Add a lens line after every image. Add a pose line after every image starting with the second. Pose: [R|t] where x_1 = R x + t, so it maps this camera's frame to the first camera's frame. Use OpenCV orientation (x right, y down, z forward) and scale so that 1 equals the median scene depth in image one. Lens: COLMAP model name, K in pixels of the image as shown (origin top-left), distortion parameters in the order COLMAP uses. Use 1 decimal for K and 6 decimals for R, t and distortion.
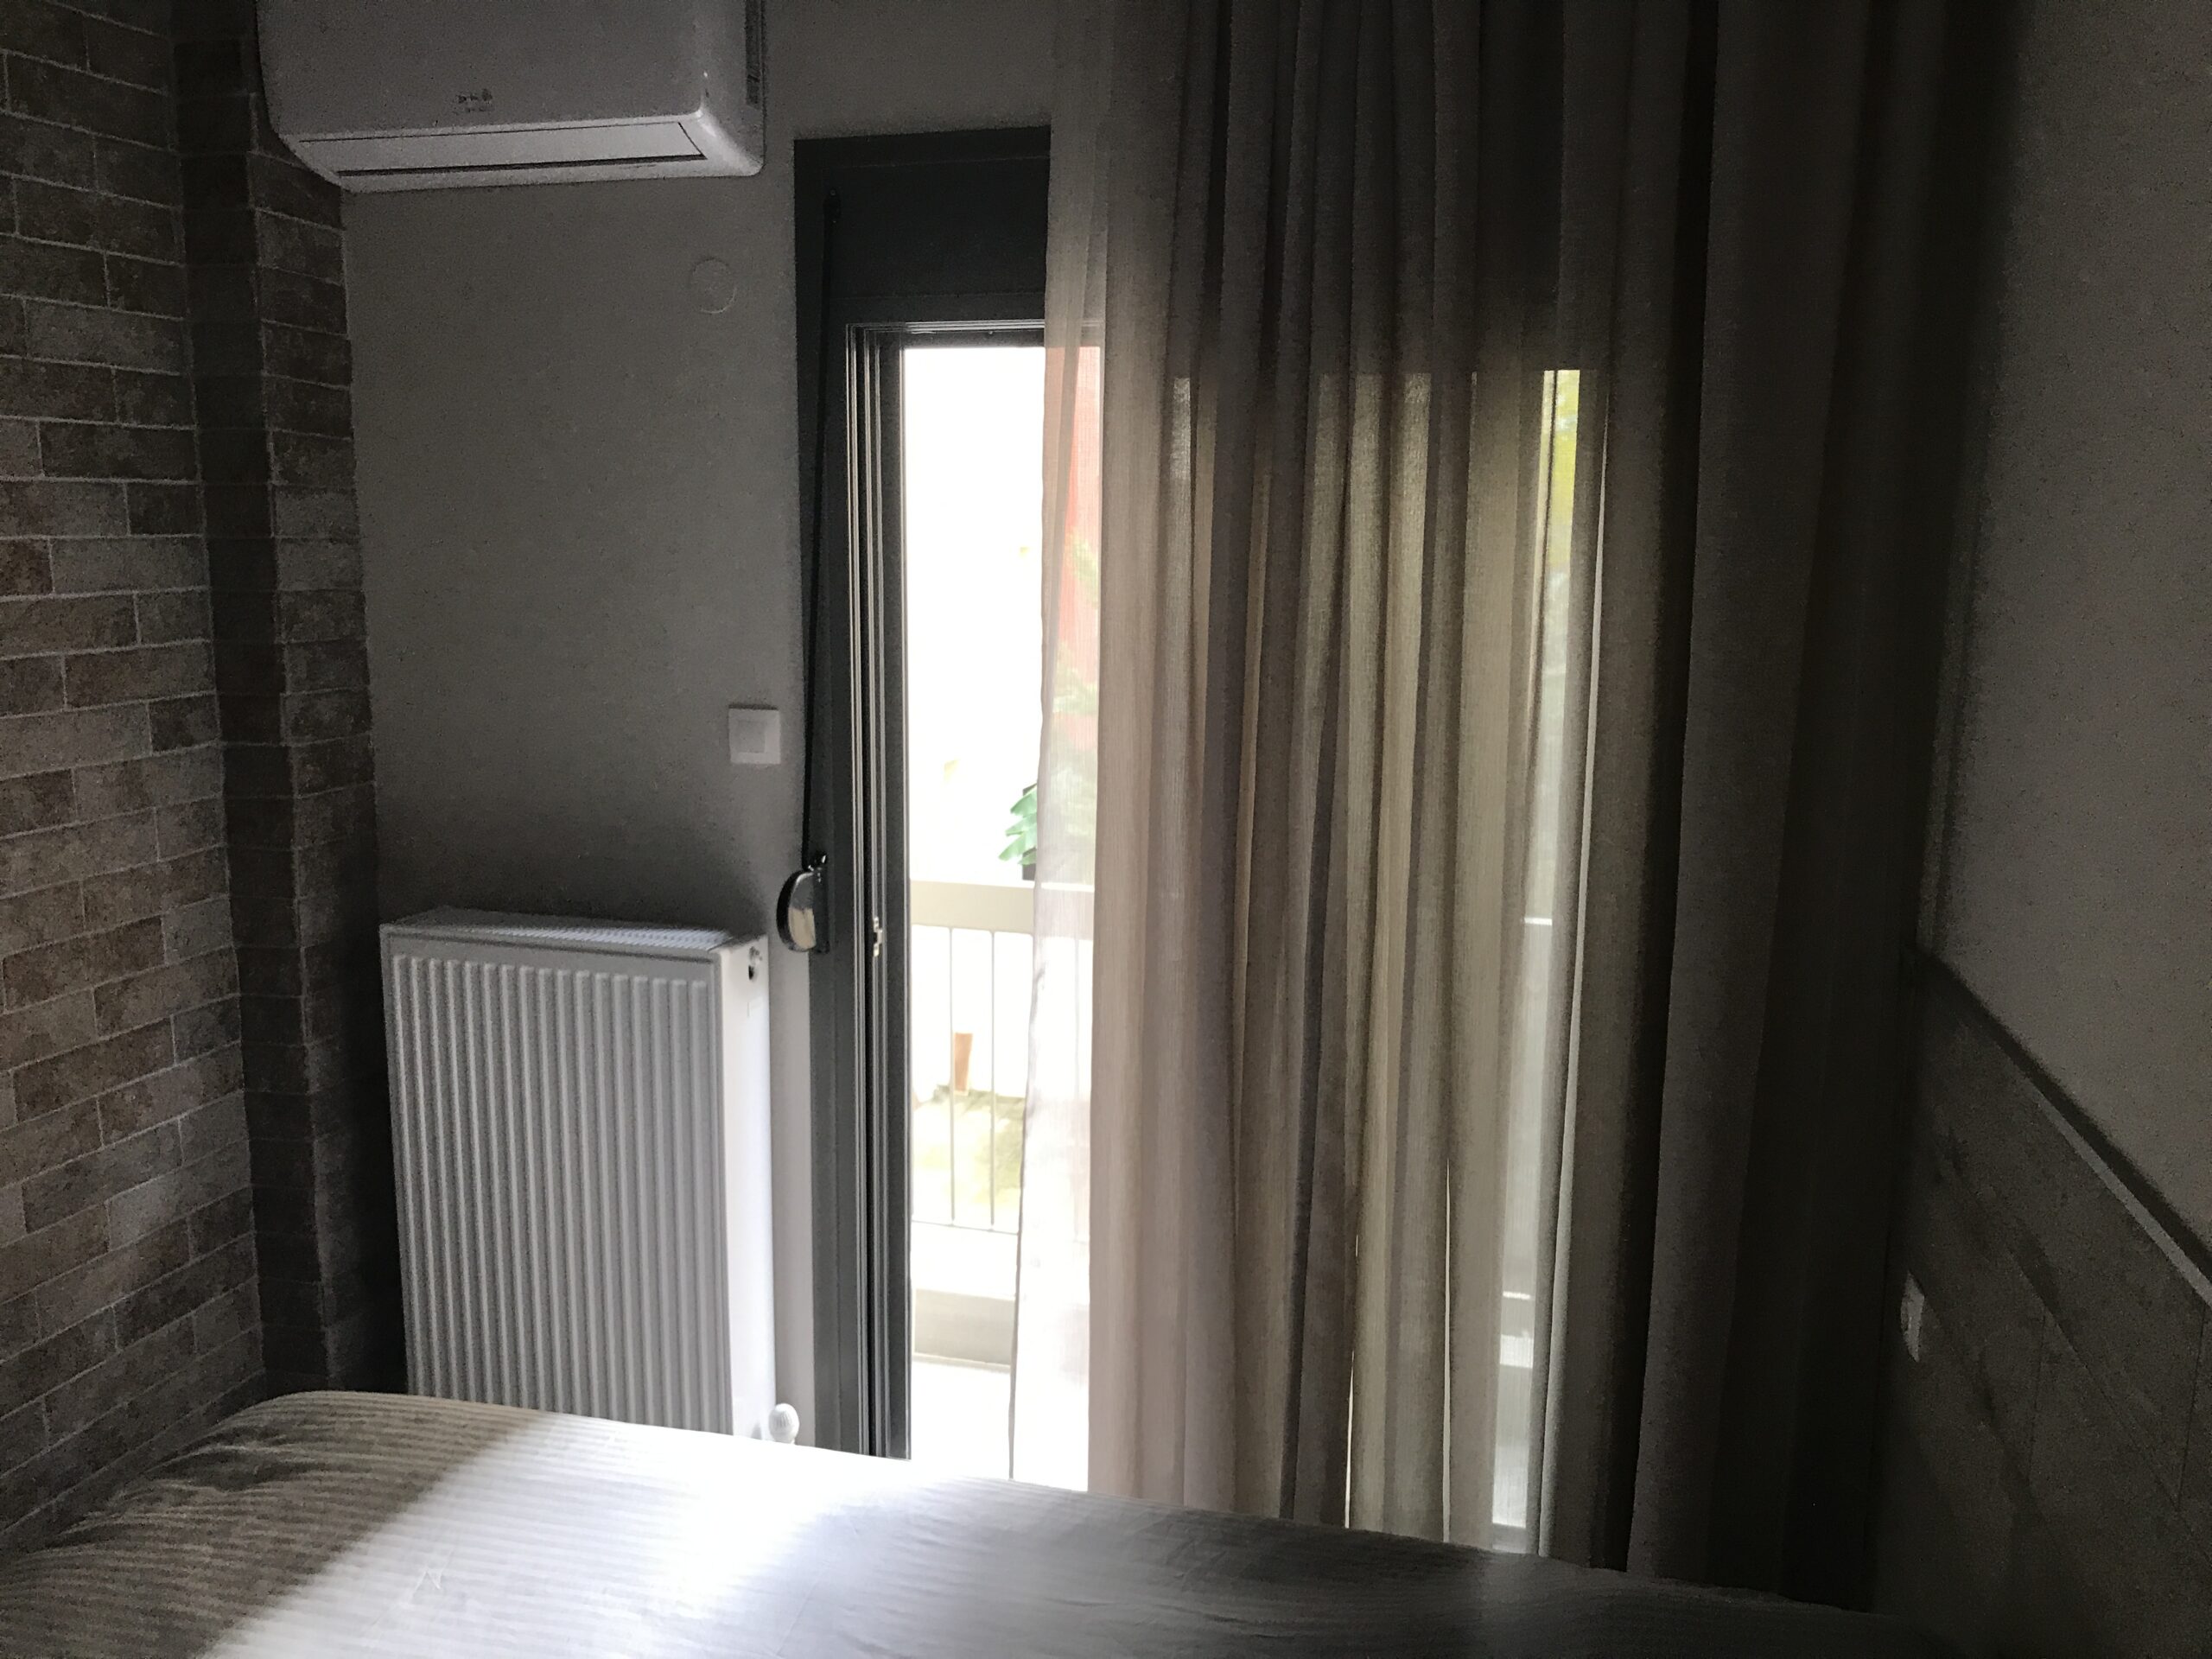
lens RADIAL K [[1823.1, 0, 1095.0], [0, 1823.1, 816.1], [0, 0, 1]] dist [0.036863, -0.040021]
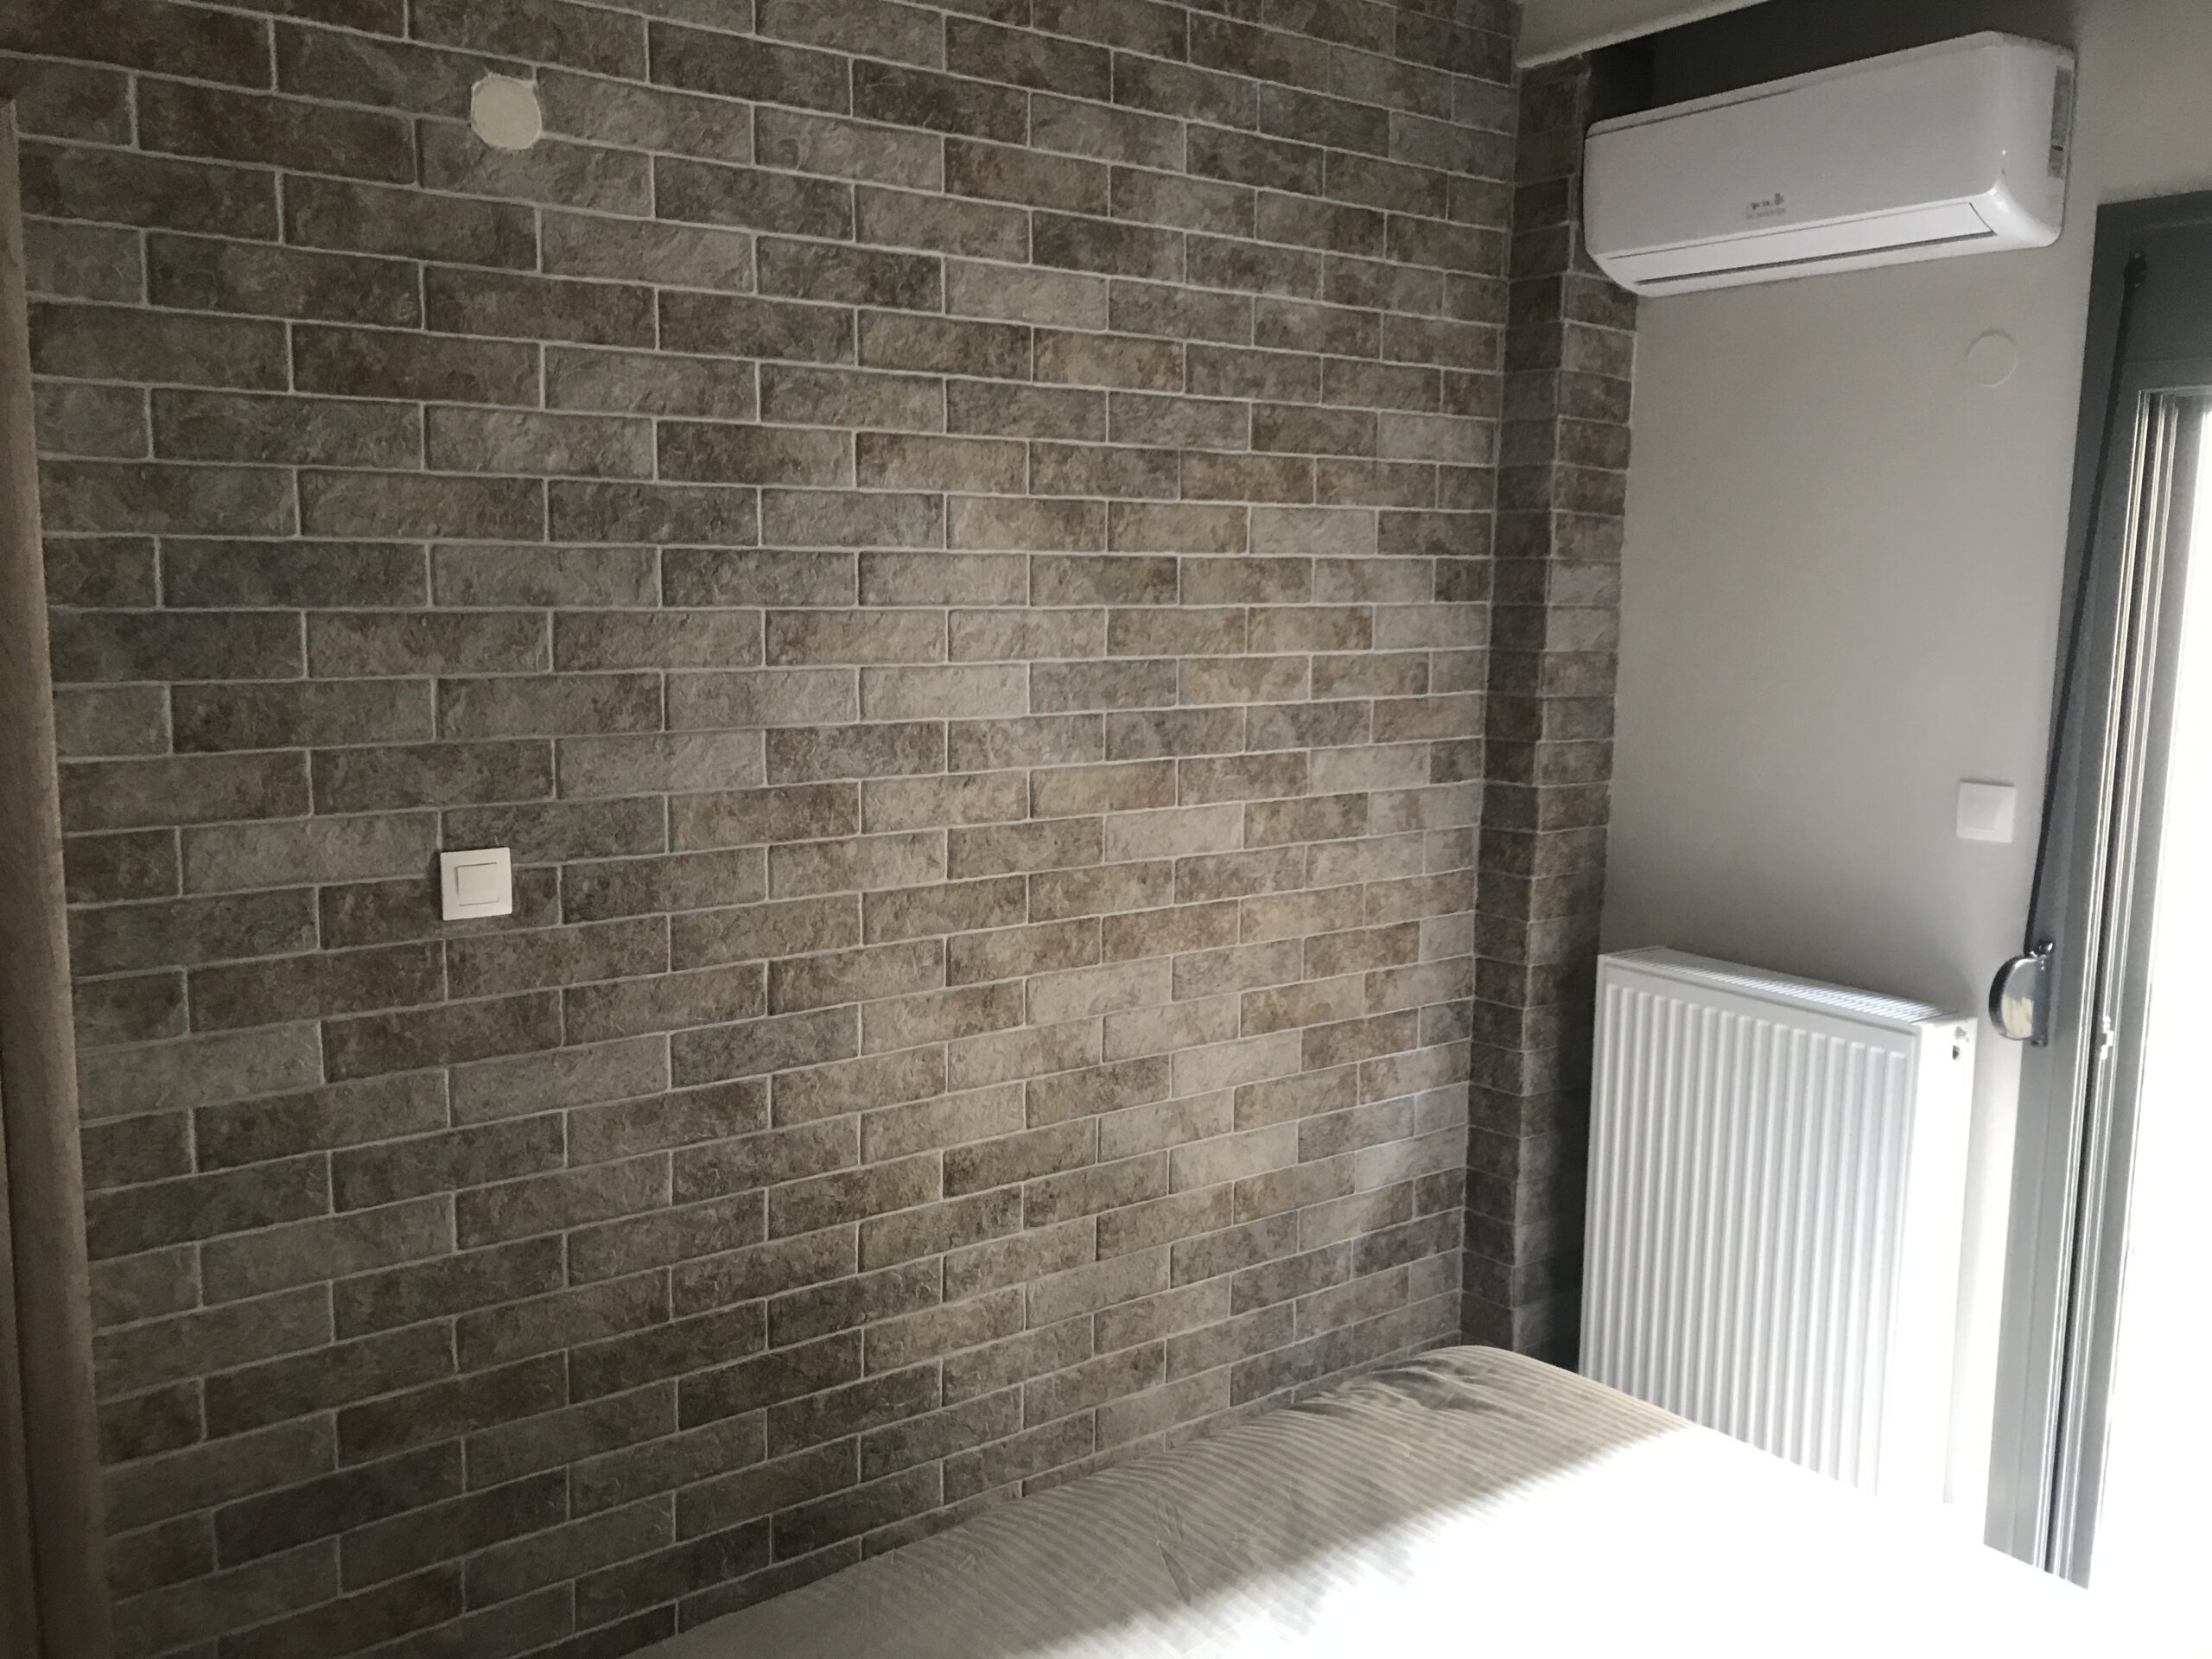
lens RADIAL K [[1823.1, 0, 1098.5], [0, 1823.1, 835.7], [0, 0, 1]] dist [0.036863, -0.040021]
pose [[0.793865, 0.093813, -0.600815, 0.029174], [-0.102688, 0.994520, 0.019603, -0.002223], [0.599361, 0.046134, 0.799148, -0.072473]]
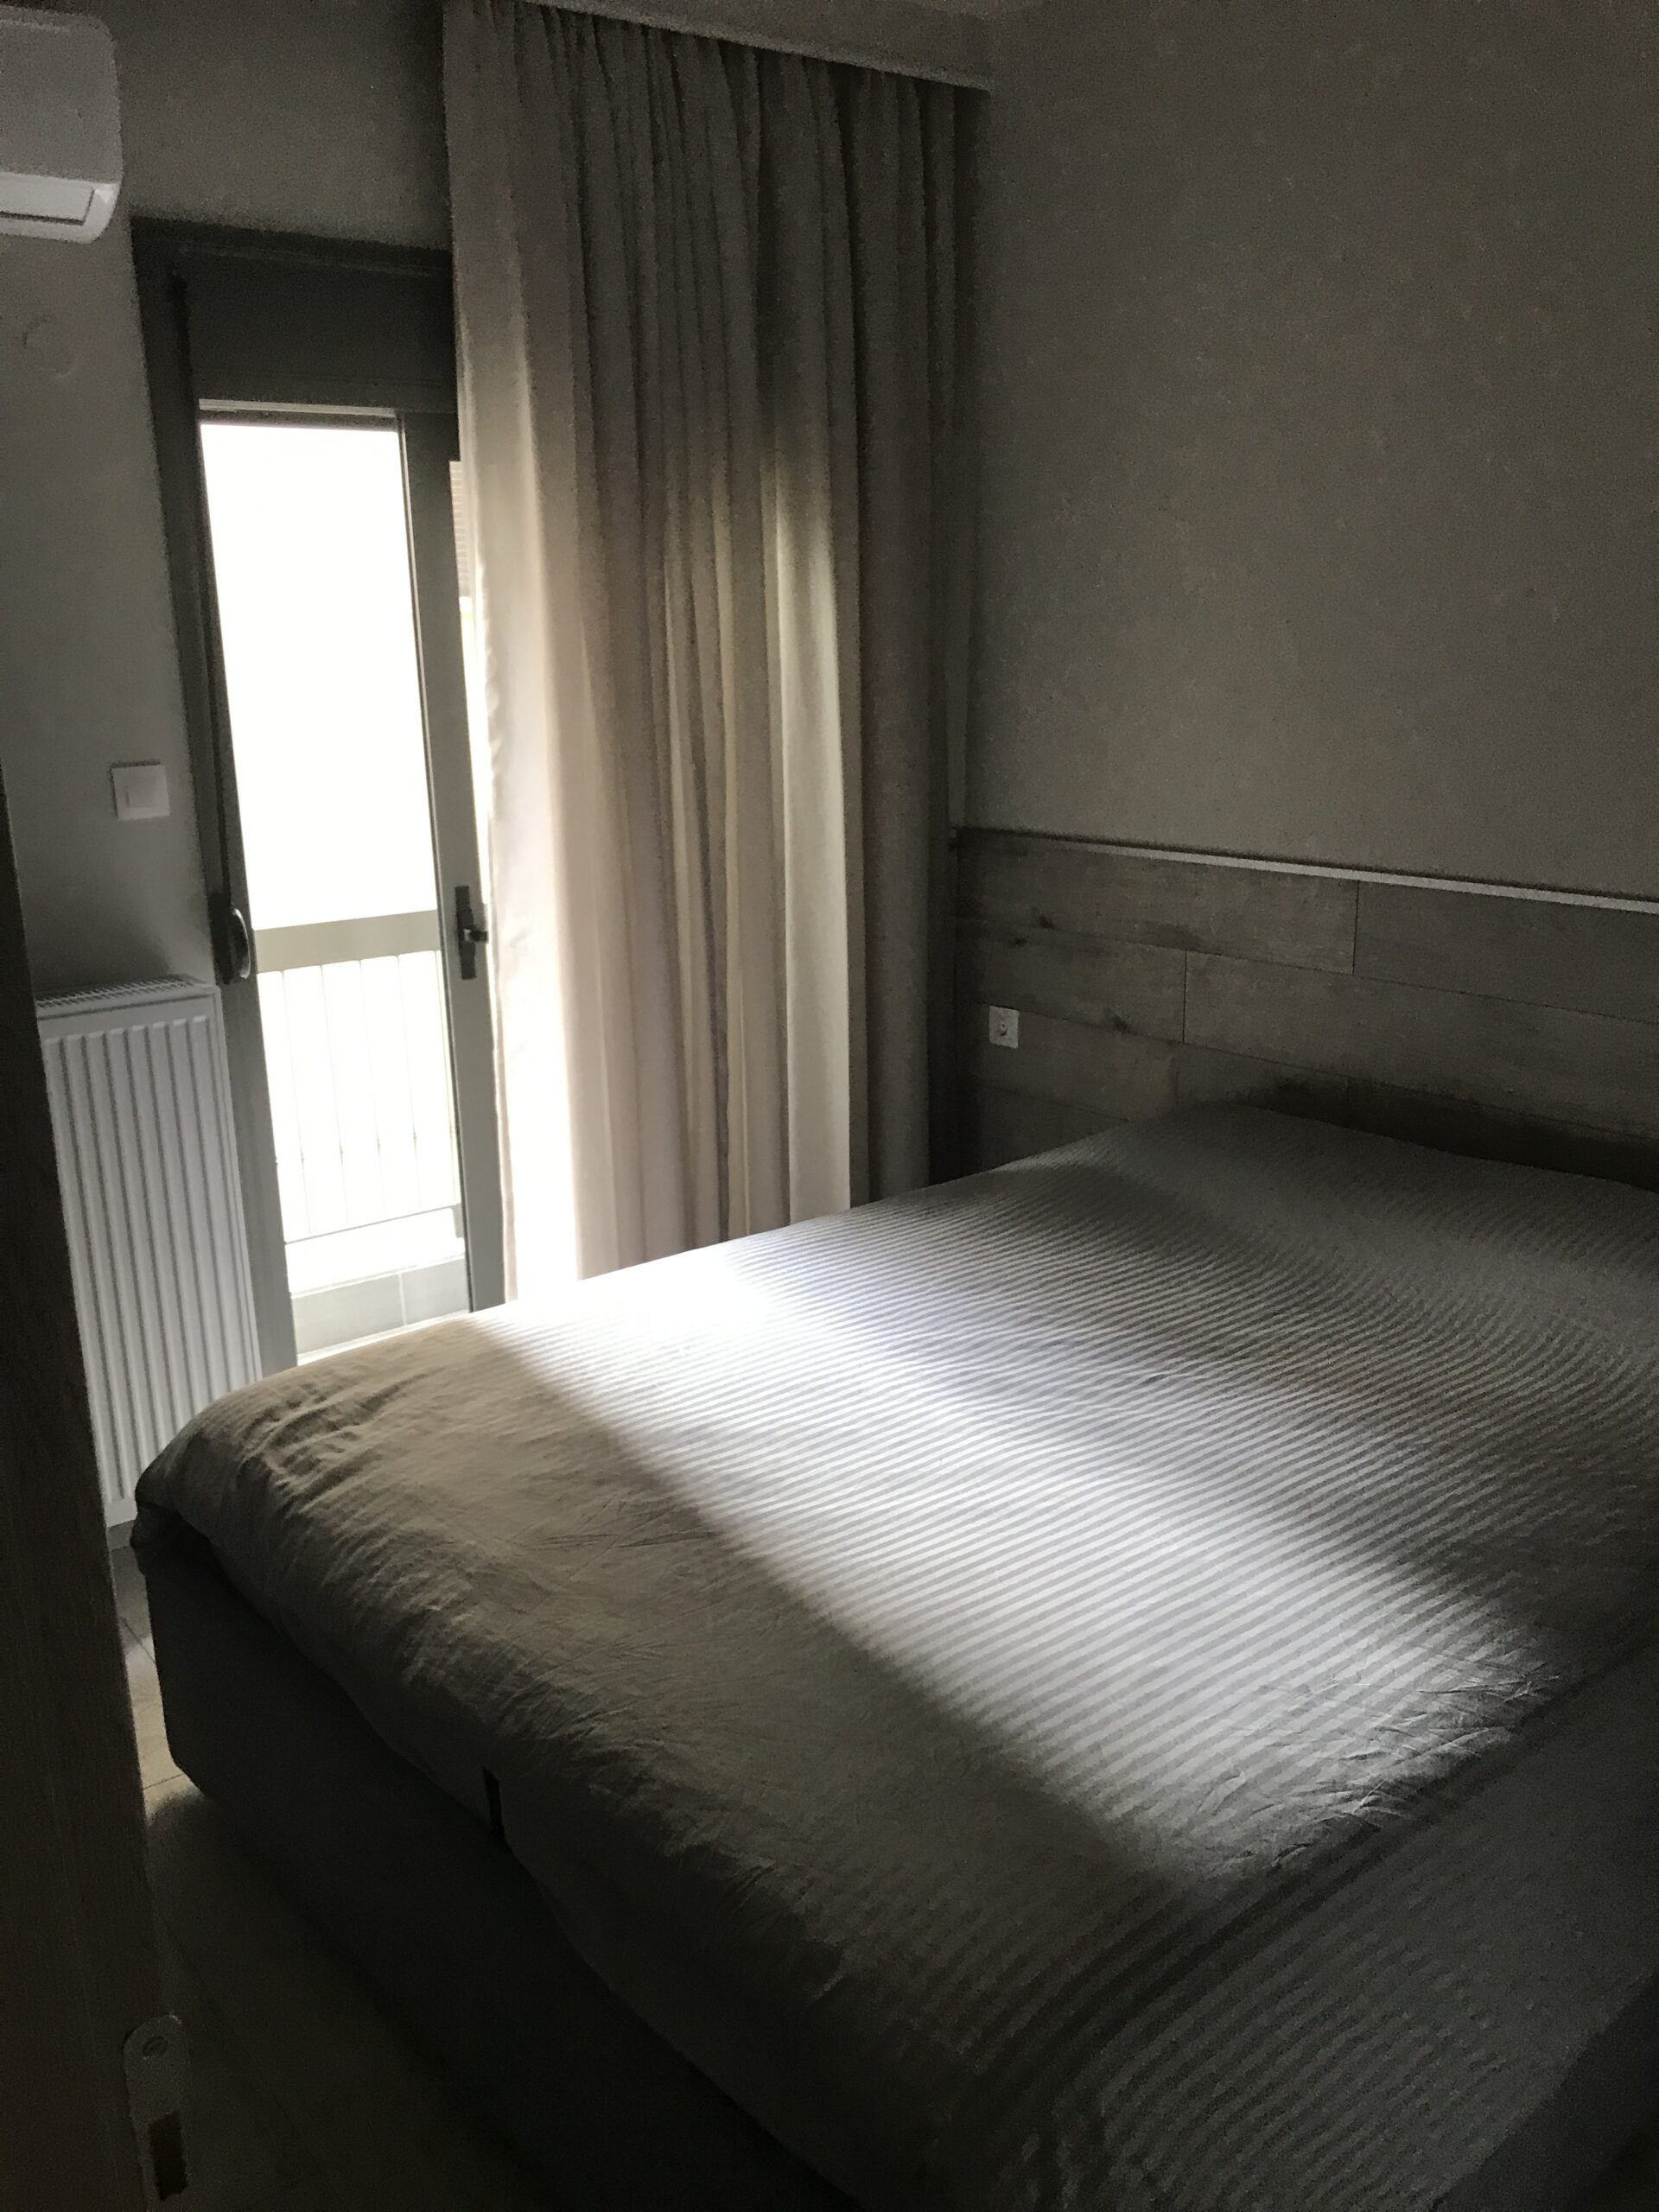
lens RADIAL K [[1823.1, 0, 839.7], [0, 1823.1, 1104.8], [0, 0, 1]] dist [0.036863, -0.040021]
pose [[0.581995, -0.224086, 0.781708, -0.890678], [0.153700, 0.974269, 0.164854, 0.021217], [-0.798535, 0.024204, 0.601461, 0.046639]]
